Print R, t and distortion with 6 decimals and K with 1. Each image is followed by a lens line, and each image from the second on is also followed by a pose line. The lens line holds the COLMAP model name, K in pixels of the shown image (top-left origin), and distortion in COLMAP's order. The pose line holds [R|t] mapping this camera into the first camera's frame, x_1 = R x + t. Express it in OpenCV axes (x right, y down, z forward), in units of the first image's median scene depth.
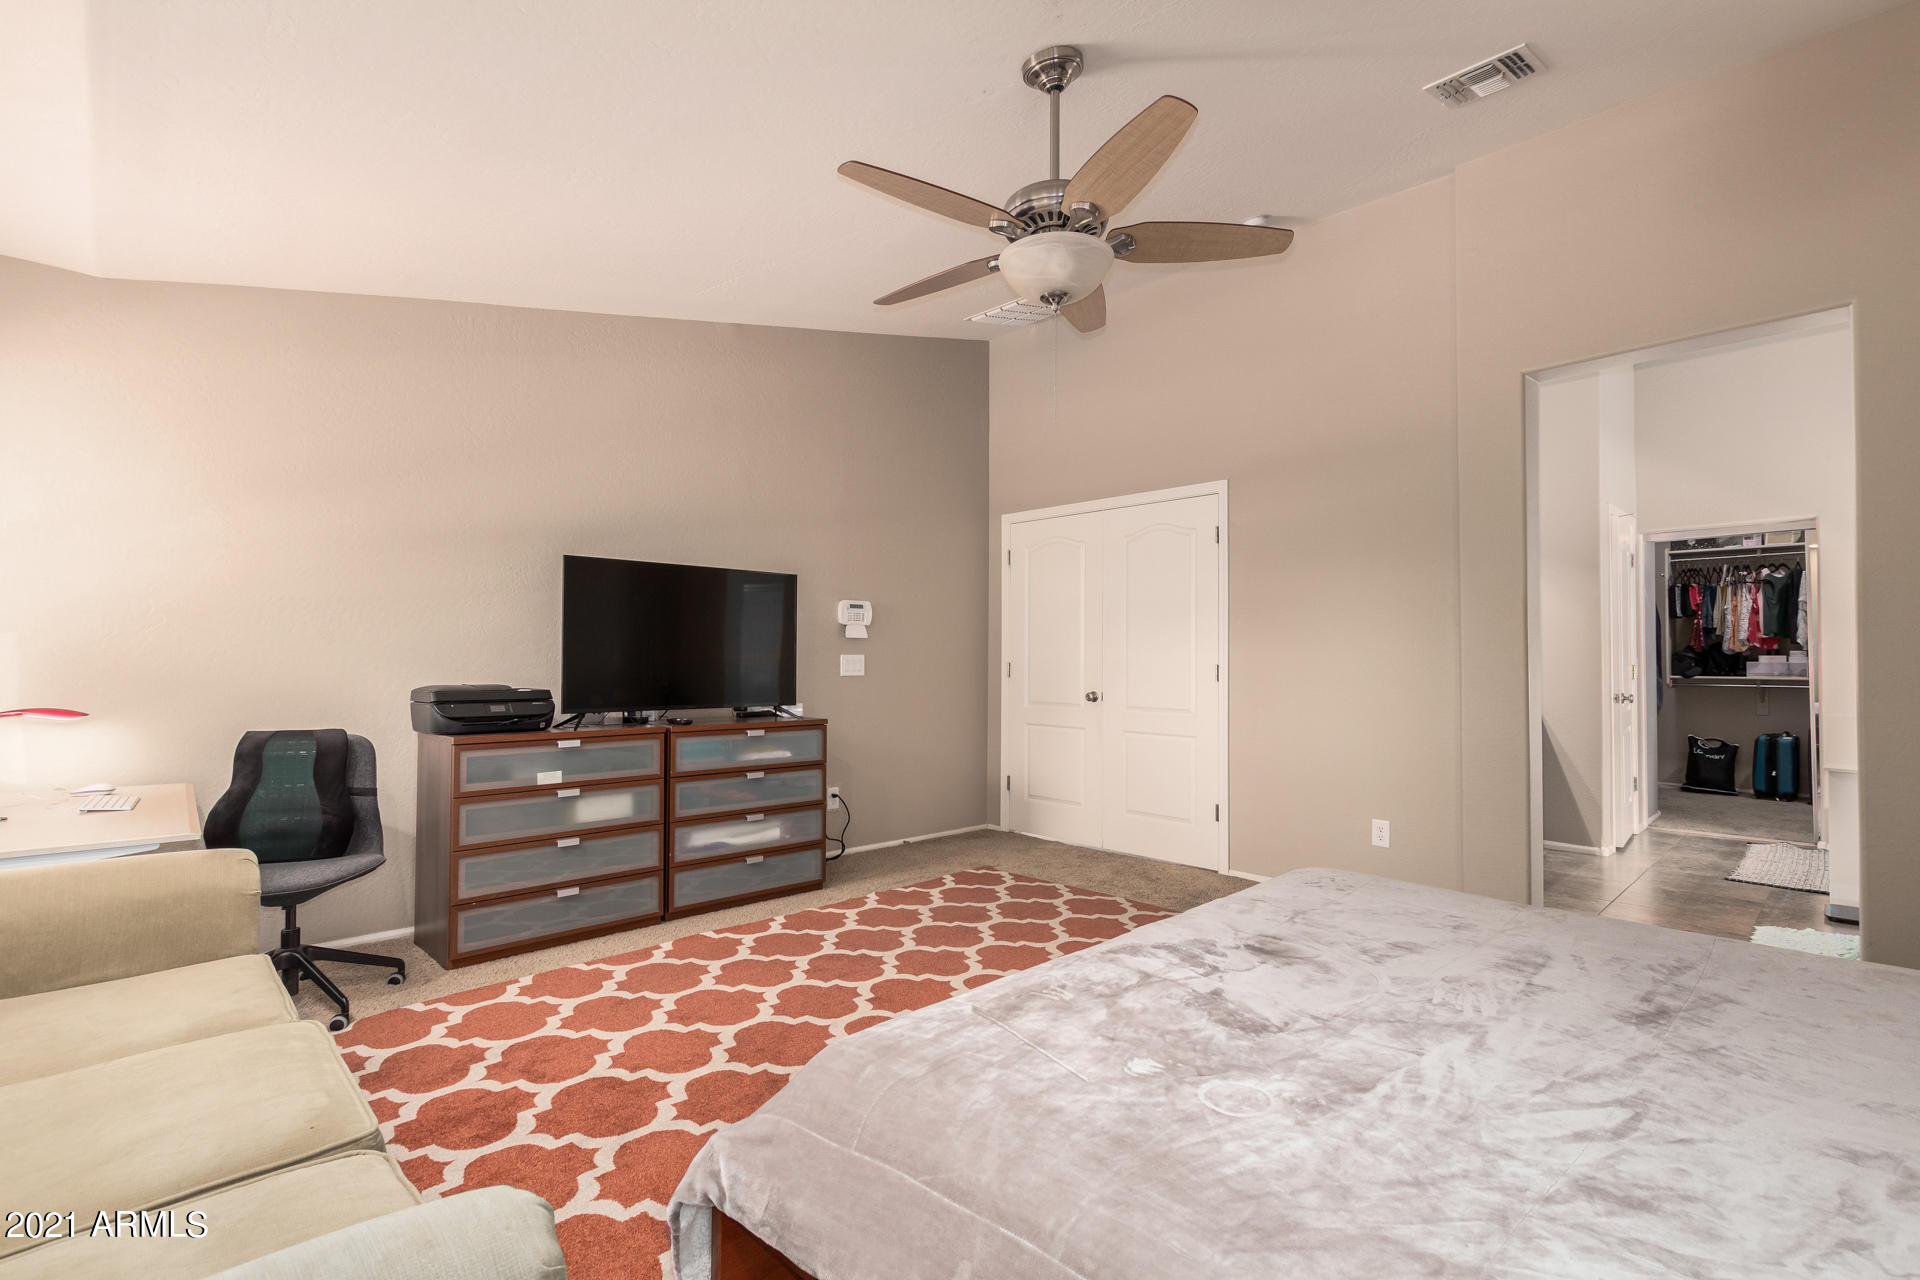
lens RADIAL K [[876.2, 0, 968.3], [0, 876.2, 643.8], [0, 0, 1]] dist [0.001178, -0.000456]
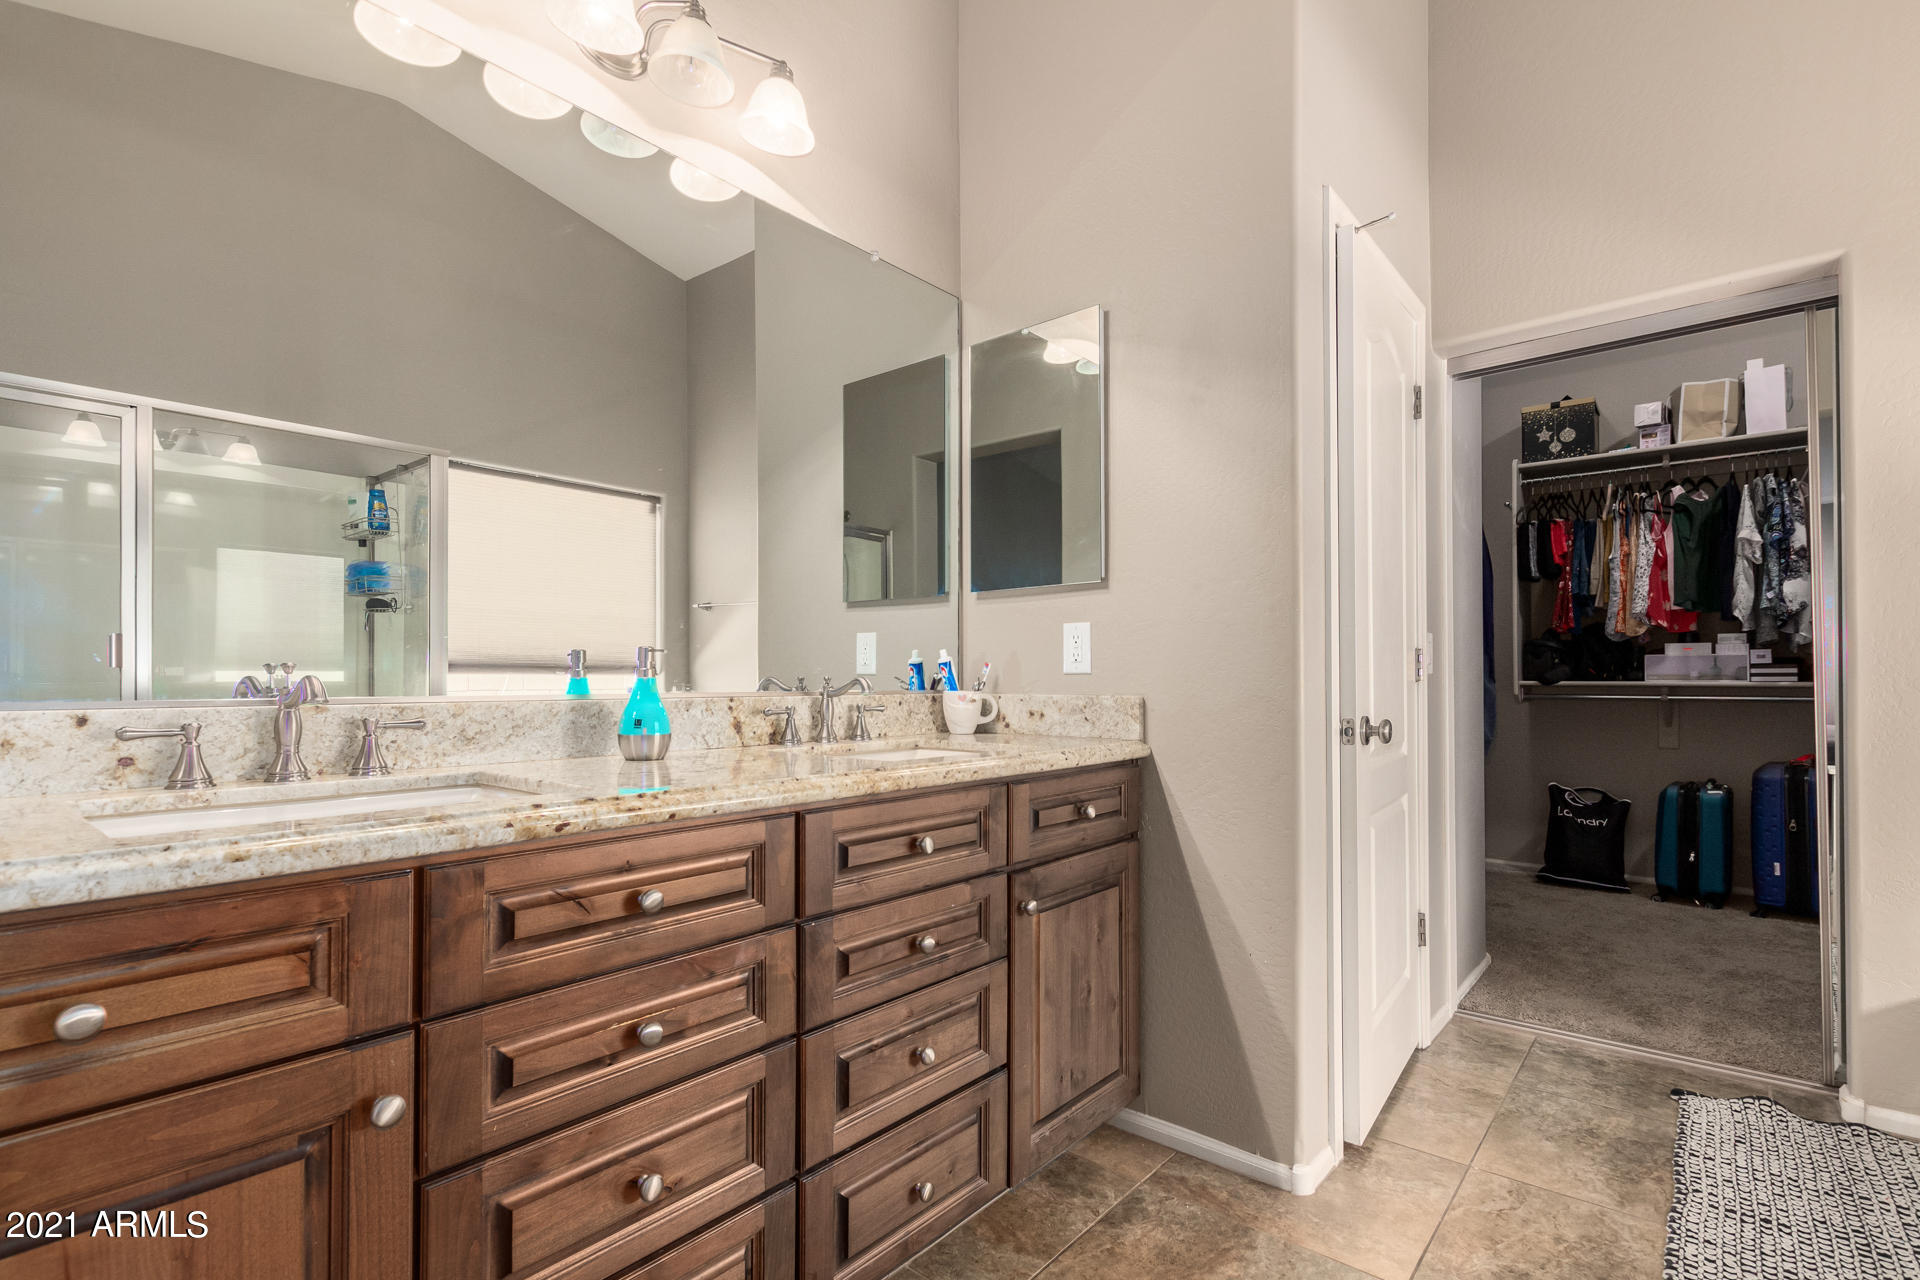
lens RADIAL K [[886.9, 0, 968.0], [0, 886.9, 671.6], [0, 0, 1]] dist [-0.000834, -0.000702]
pose [[0.995297, -0.003823, 0.096796, 0.405726], [0.002848, 0.999944, 0.010215, 0.024637], [-0.096829, -0.009891, 0.995252, 0.482259]]
